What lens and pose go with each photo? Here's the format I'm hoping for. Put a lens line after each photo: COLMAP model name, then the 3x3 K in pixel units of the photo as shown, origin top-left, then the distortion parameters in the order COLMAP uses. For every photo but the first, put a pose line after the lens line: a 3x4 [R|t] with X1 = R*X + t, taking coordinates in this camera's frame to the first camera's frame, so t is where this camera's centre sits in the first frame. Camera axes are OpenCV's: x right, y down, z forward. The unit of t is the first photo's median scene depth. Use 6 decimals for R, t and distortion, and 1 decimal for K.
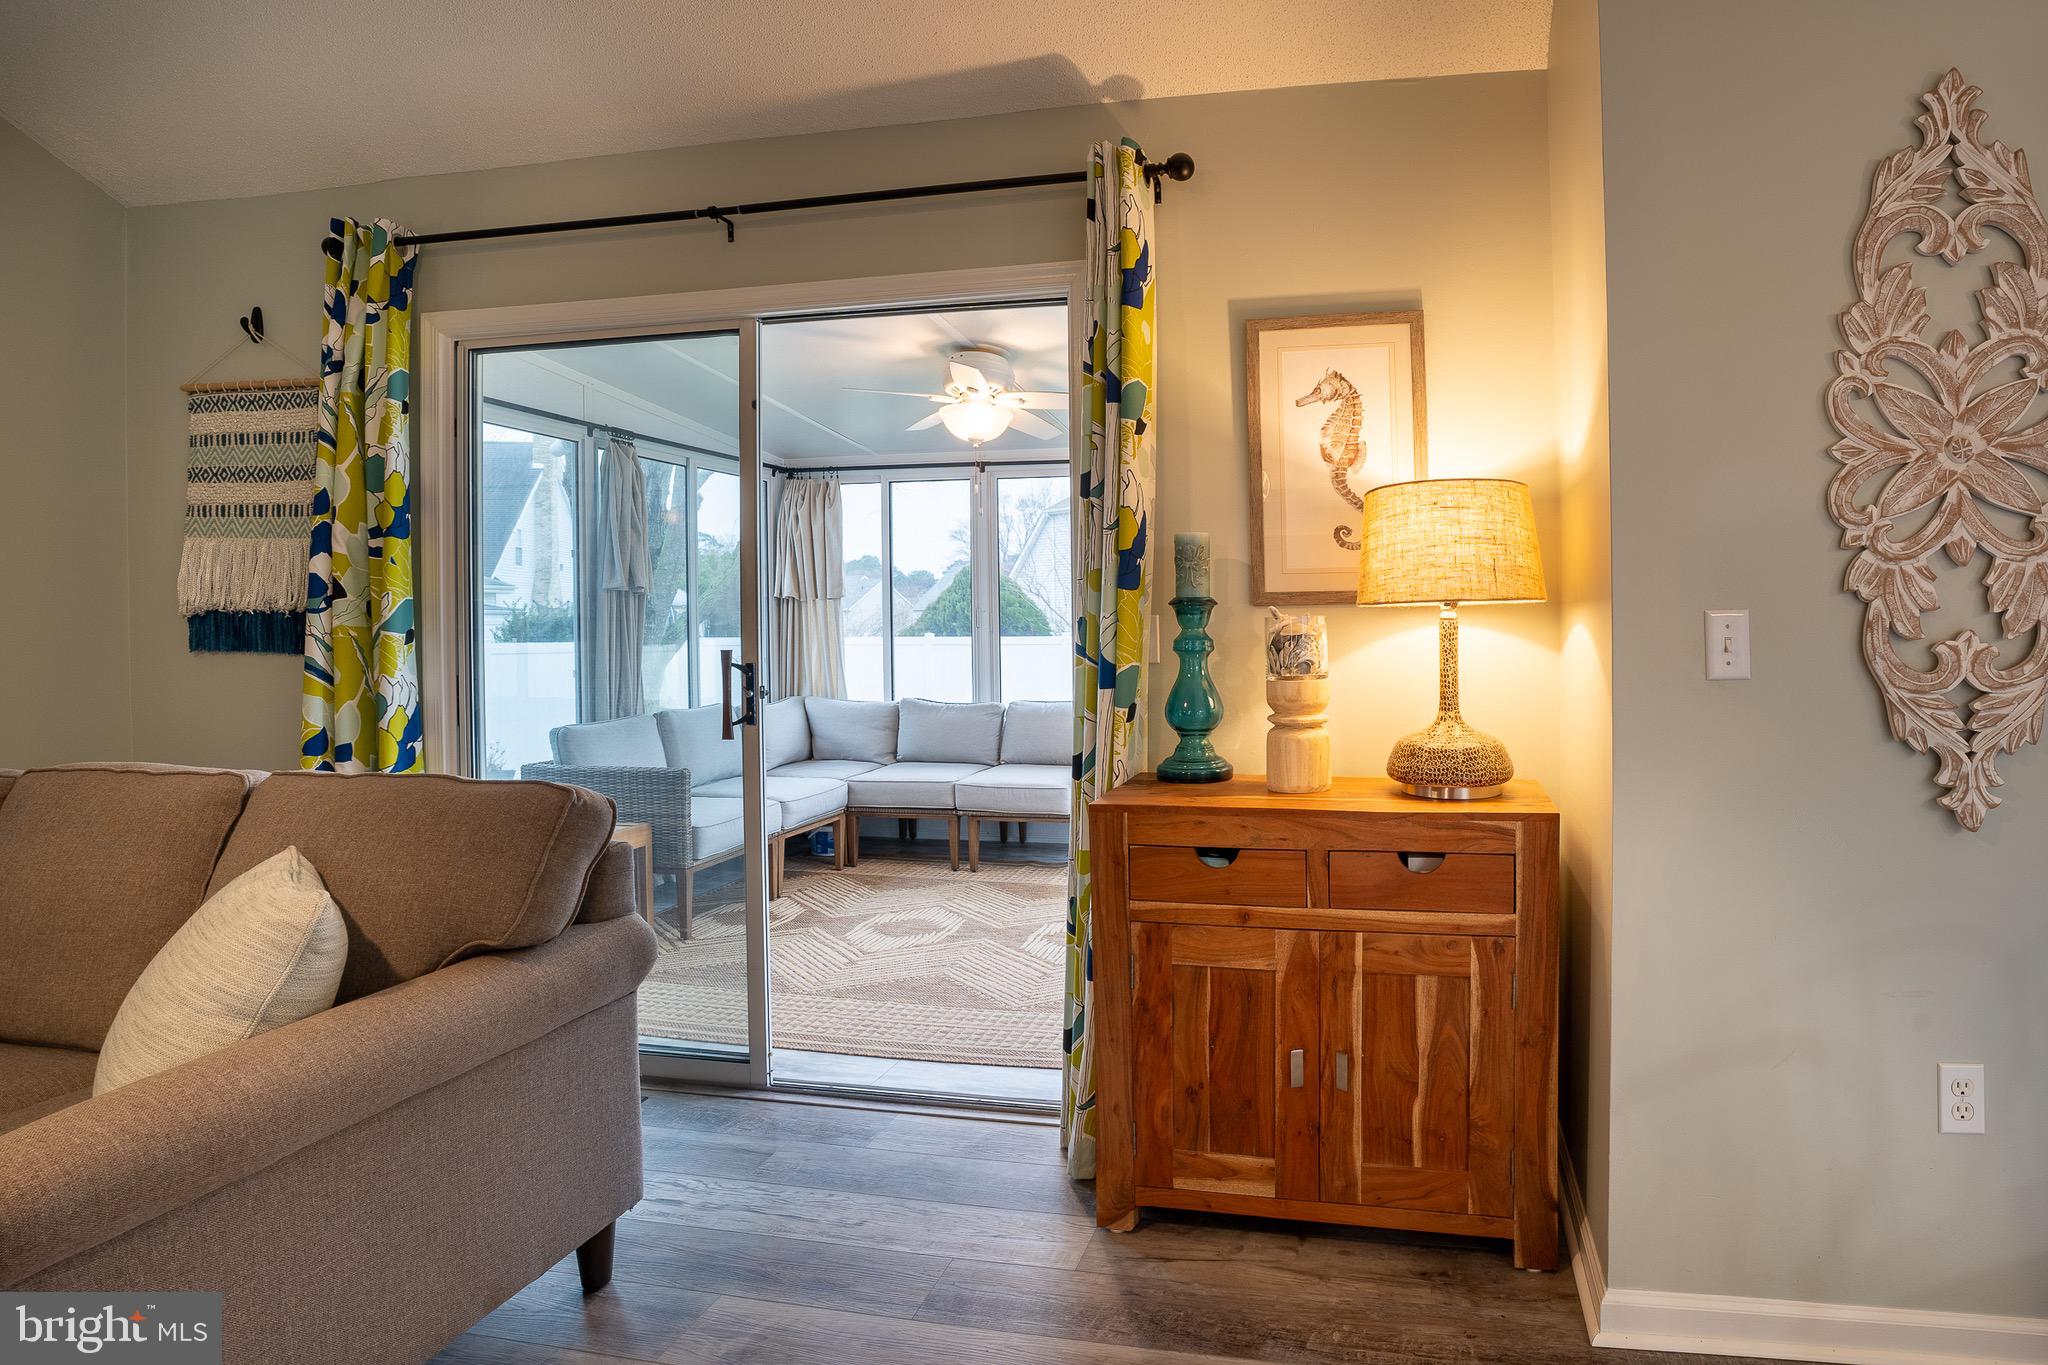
lens RADIAL K [[1071.3, 0, 1210.4], [0, 1071.3, 621.2], [0, 0, 1]] dist [-0.037392, 0.000520]
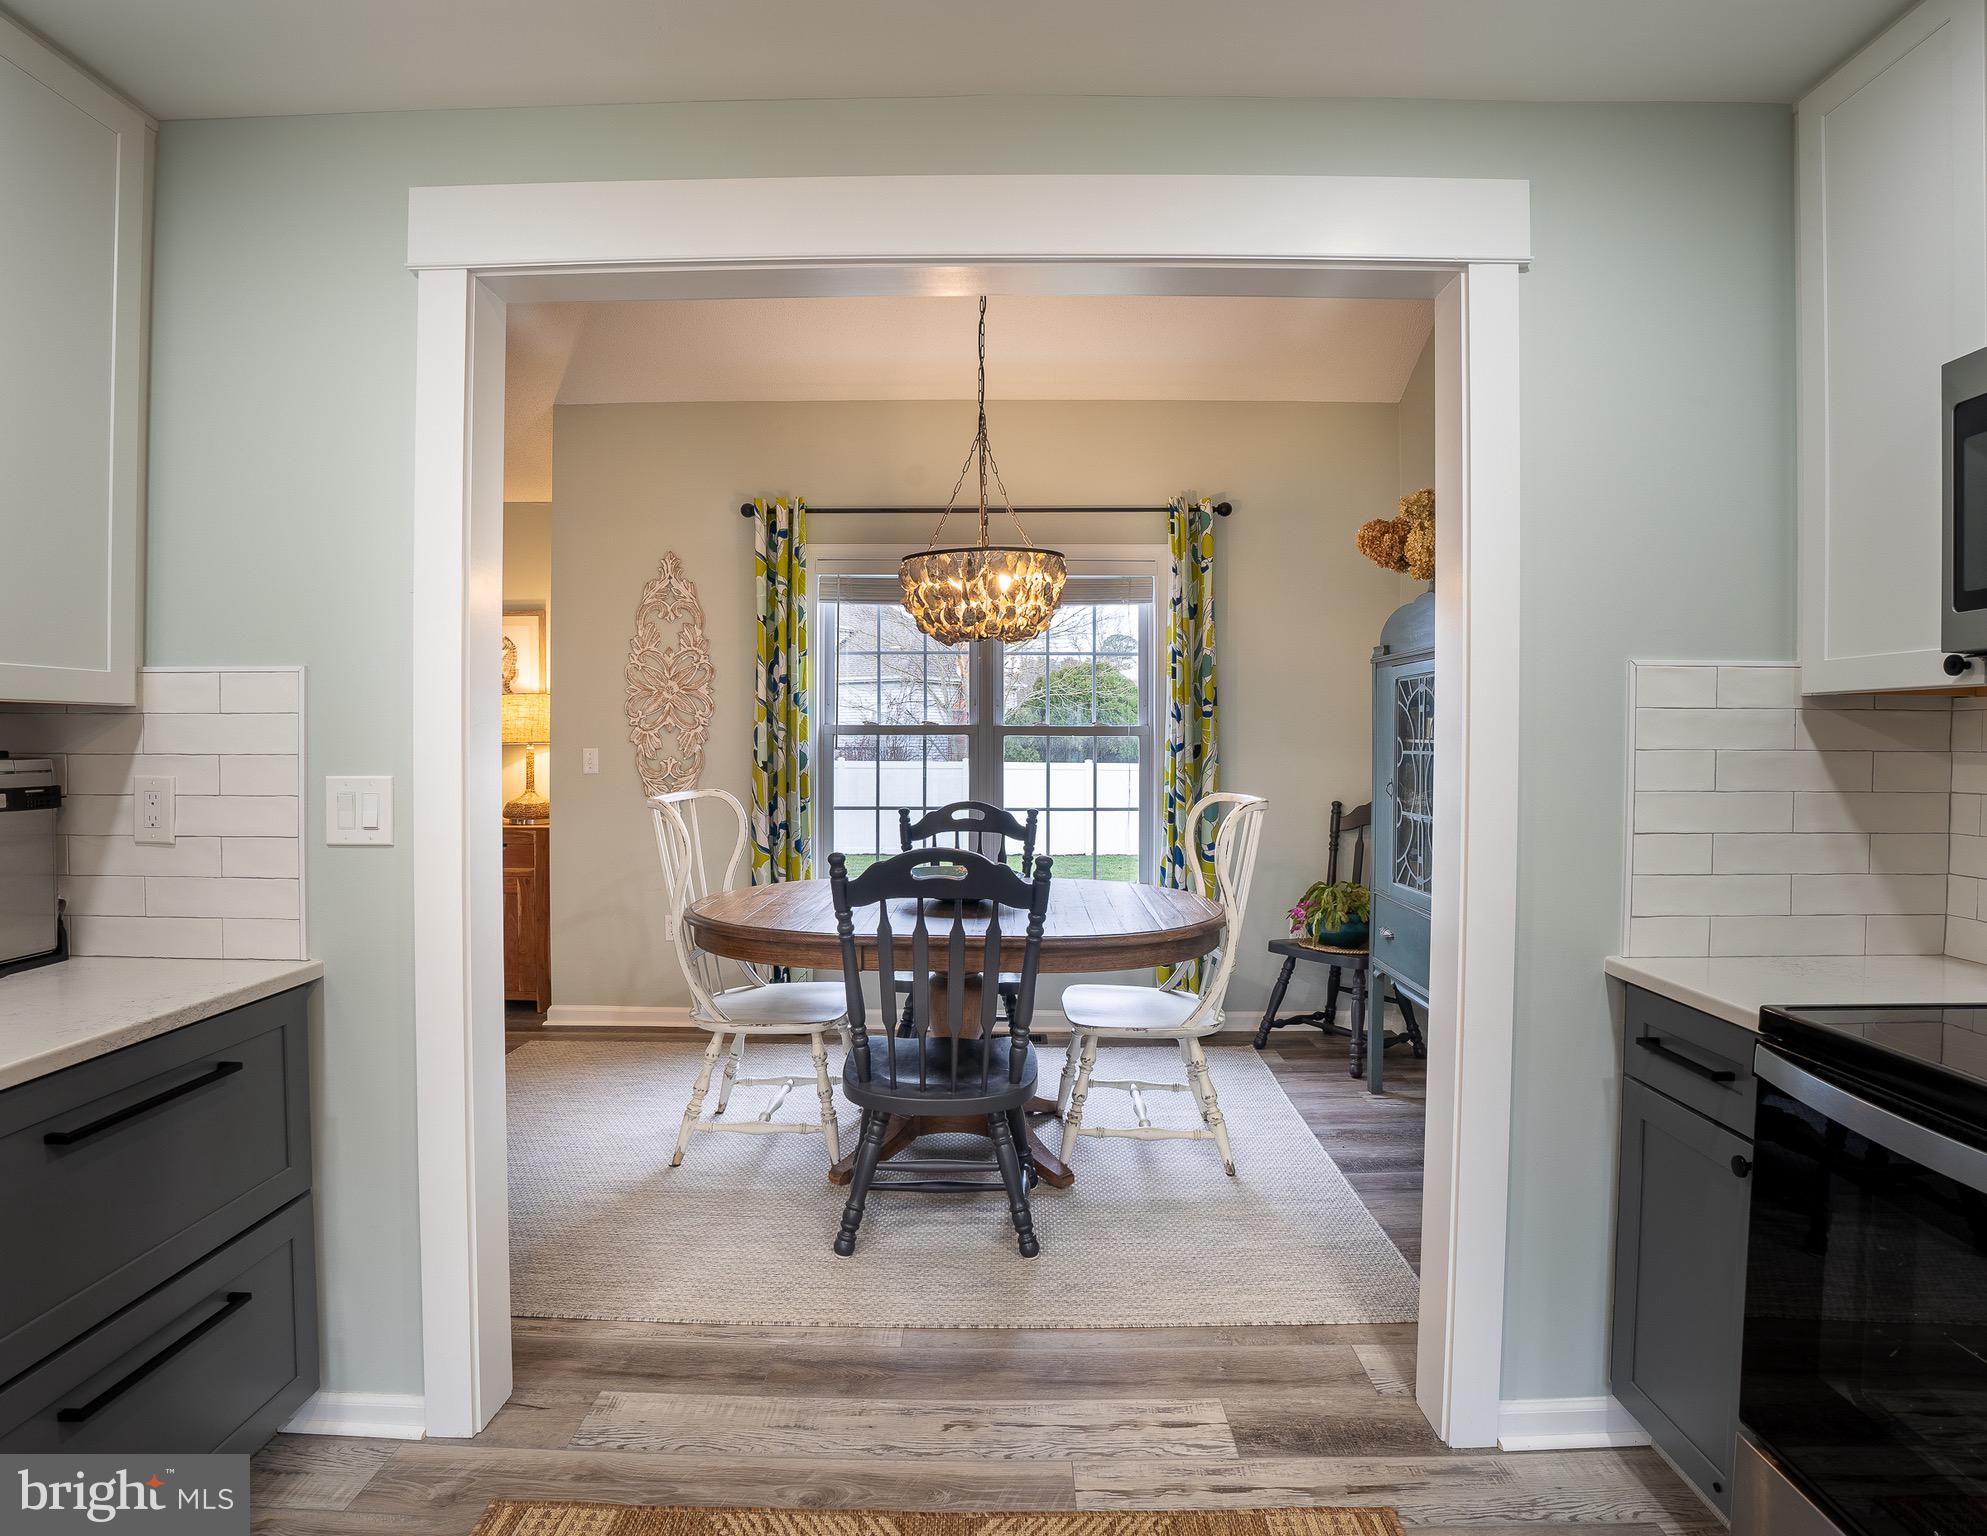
lens RADIAL K [[1091.1, 0, 988.7], [0, 1091.1, 756.7], [0, 0, 1]] dist [-0.063433, 0.001404]
pose [[0.987500, 0.009344, 0.157345, 0.675168], [-0.010269, 0.999934, 0.005066, -0.008469], [-0.157287, -0.006618, 0.987531, -1.194744]]
